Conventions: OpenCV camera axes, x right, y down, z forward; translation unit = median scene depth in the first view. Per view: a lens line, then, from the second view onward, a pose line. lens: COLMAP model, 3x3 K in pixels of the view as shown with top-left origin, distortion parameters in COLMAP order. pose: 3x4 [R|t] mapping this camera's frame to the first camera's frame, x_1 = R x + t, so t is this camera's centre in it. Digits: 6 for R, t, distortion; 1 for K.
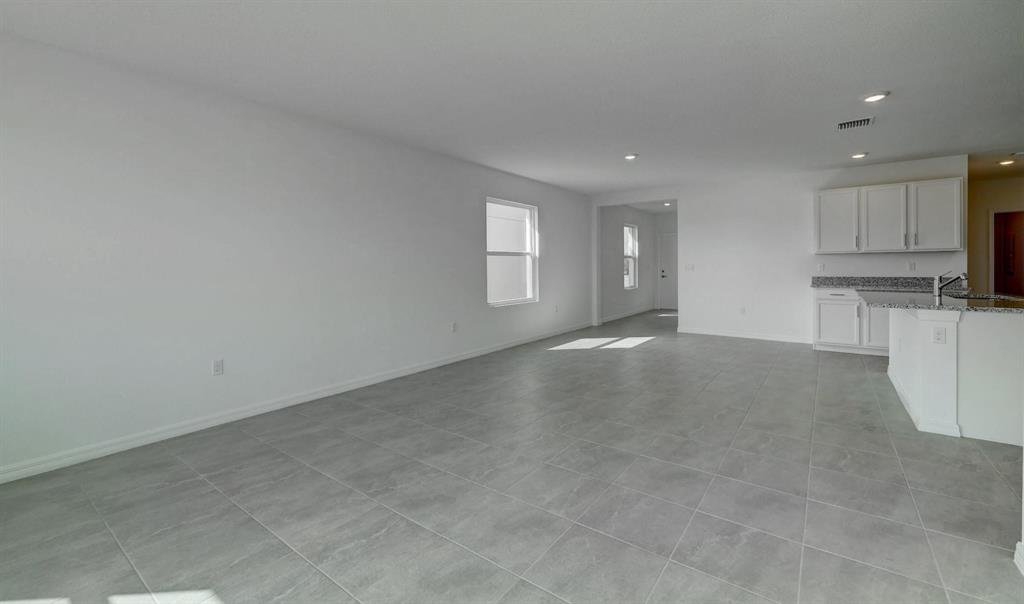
lens RADIAL K [[425.1, 0, 512.4], [0, 425.1, 269.5], [0, 0, 1]] dist [-0.002715, -0.000008]
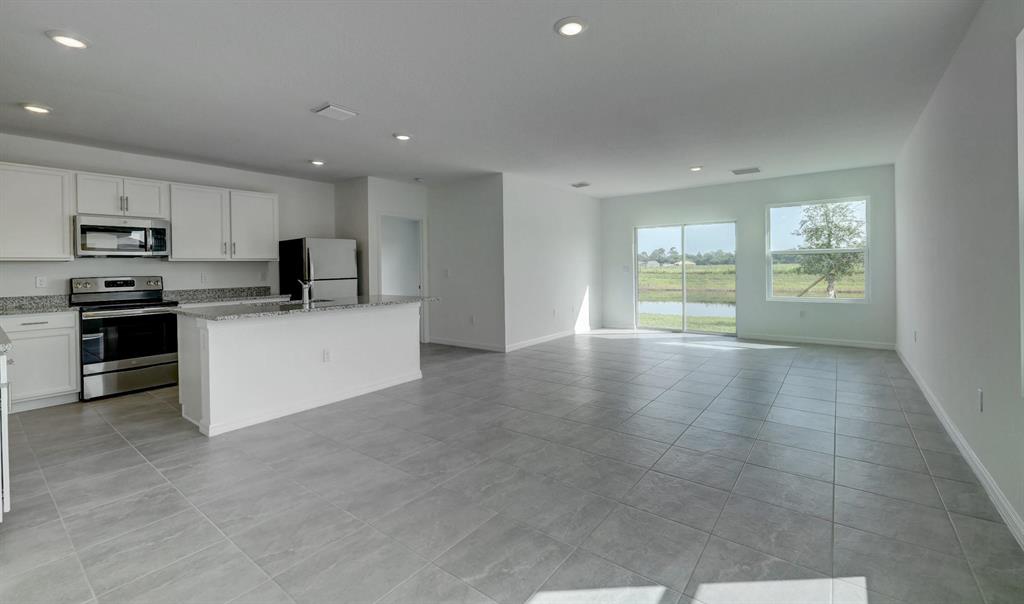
lens RADIAL K [[425.1, 0, 512.4], [0, 425.1, 269.5], [0, 0, 1]] dist [-0.002715, -0.000008]
pose [[-0.999583, 0.023780, 0.016391, 0.312341], [0.024023, 0.999602, 0.014807, -0.016535], [-0.016033, 0.015194, -0.999756, 1.342779]]
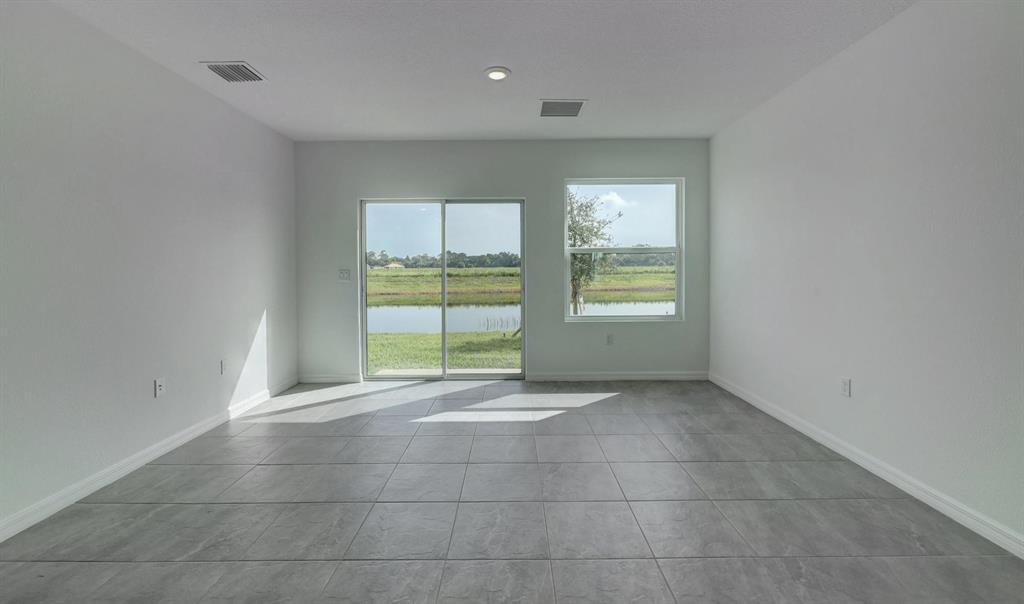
lens RADIAL K [[425.1, 0, 512.4], [0, 425.1, 269.5], [0, 0, 1]] dist [-0.002715, -0.000008]
pose [[-0.801194, 0.019740, -0.598079, 0.174937], [0.009515, 0.999750, 0.020251, -0.010266], [0.598329, 0.010534, -0.801181, 0.723374]]
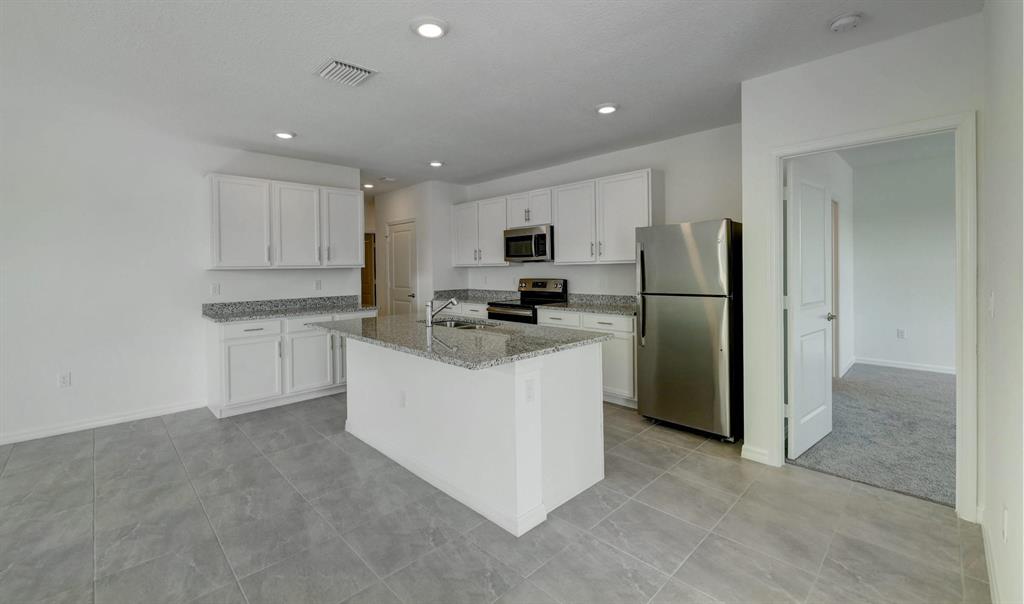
lens RADIAL K [[425.1, 0, 512.4], [0, 425.1, 269.5], [0, 0, 1]] dist [-0.002715, -0.000008]
pose [[0.152649, 0.002603, 0.988277, 0.147468], [0.020872, 0.999765, -0.005857, -0.024722], [-0.988060, 0.021522, 0.152559, 0.472298]]
